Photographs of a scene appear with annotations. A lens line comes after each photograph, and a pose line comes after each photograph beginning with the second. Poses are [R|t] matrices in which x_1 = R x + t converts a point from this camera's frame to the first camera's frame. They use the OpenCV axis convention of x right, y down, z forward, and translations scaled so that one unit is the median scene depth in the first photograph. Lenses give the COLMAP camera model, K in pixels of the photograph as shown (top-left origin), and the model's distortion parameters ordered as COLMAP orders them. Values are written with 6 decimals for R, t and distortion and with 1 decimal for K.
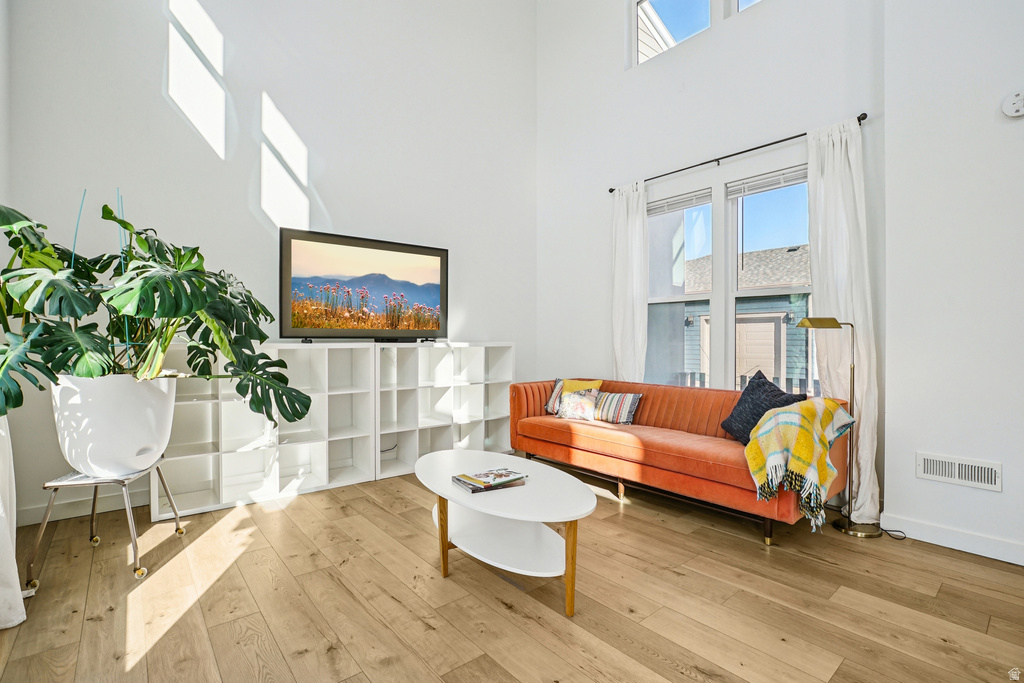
lens RADIAL K [[472.7, 0, 513.1], [0, 472.7, 341.0], [0, 0, 1]] dist [-0.033224, 0.007028]
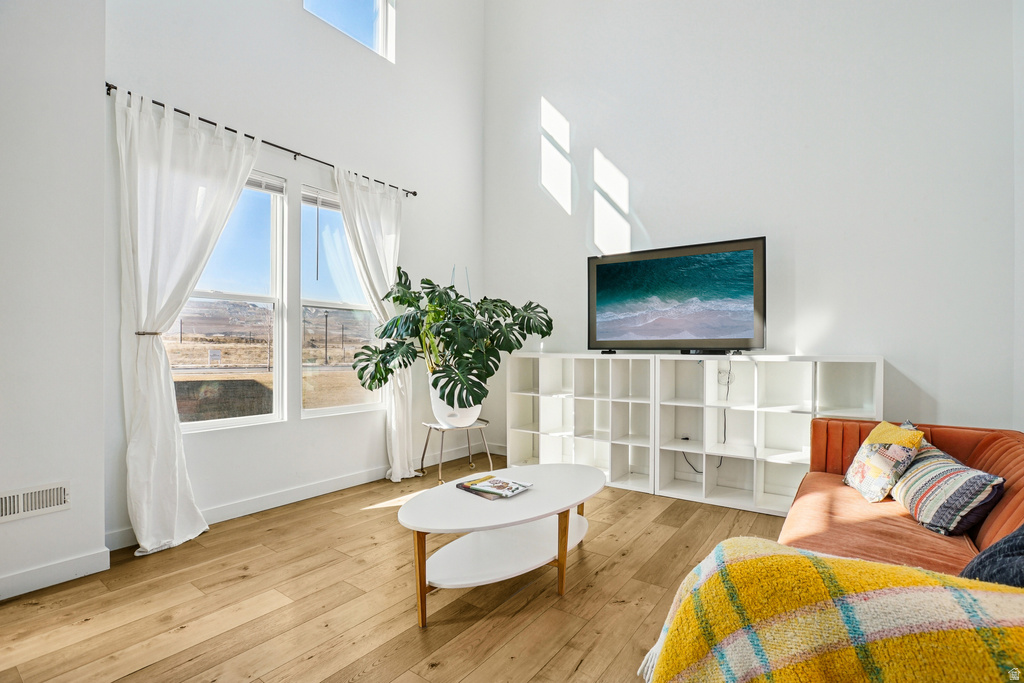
lens RADIAL K [[472.7, 0, 531.8], [0, 472.7, 353.3], [0, 0, 1]] dist [-0.033224, 0.007028]
pose [[0.260136, 0.005710, -0.965555, 0.615483], [-0.002914, 0.999983, 0.005129, -0.002594], [0.965568, 0.001480, 0.260148, 0.517245]]
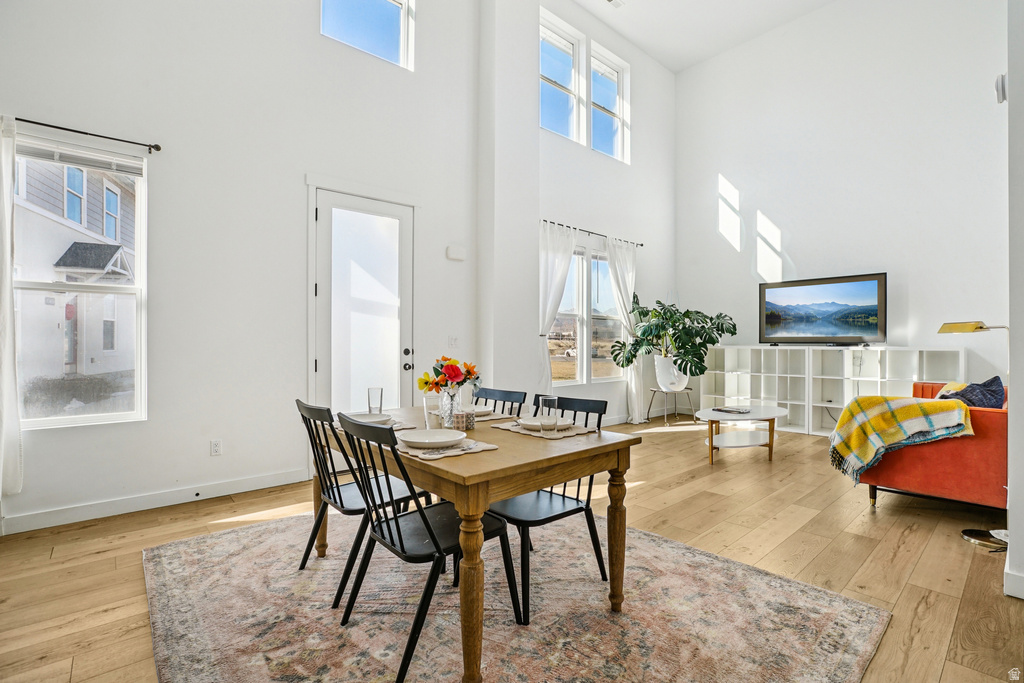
lens RADIAL K [[472.7, 0, 528.4], [0, 472.7, 344.0], [0, 0, 1]] dist [-0.033224, 0.007028]
pose [[0.057625, -0.003096, -0.998333, 1.239675], [-0.003177, 0.999990, -0.003285, 0.004981], [0.998333, 0.003361, 0.057615, -0.007167]]
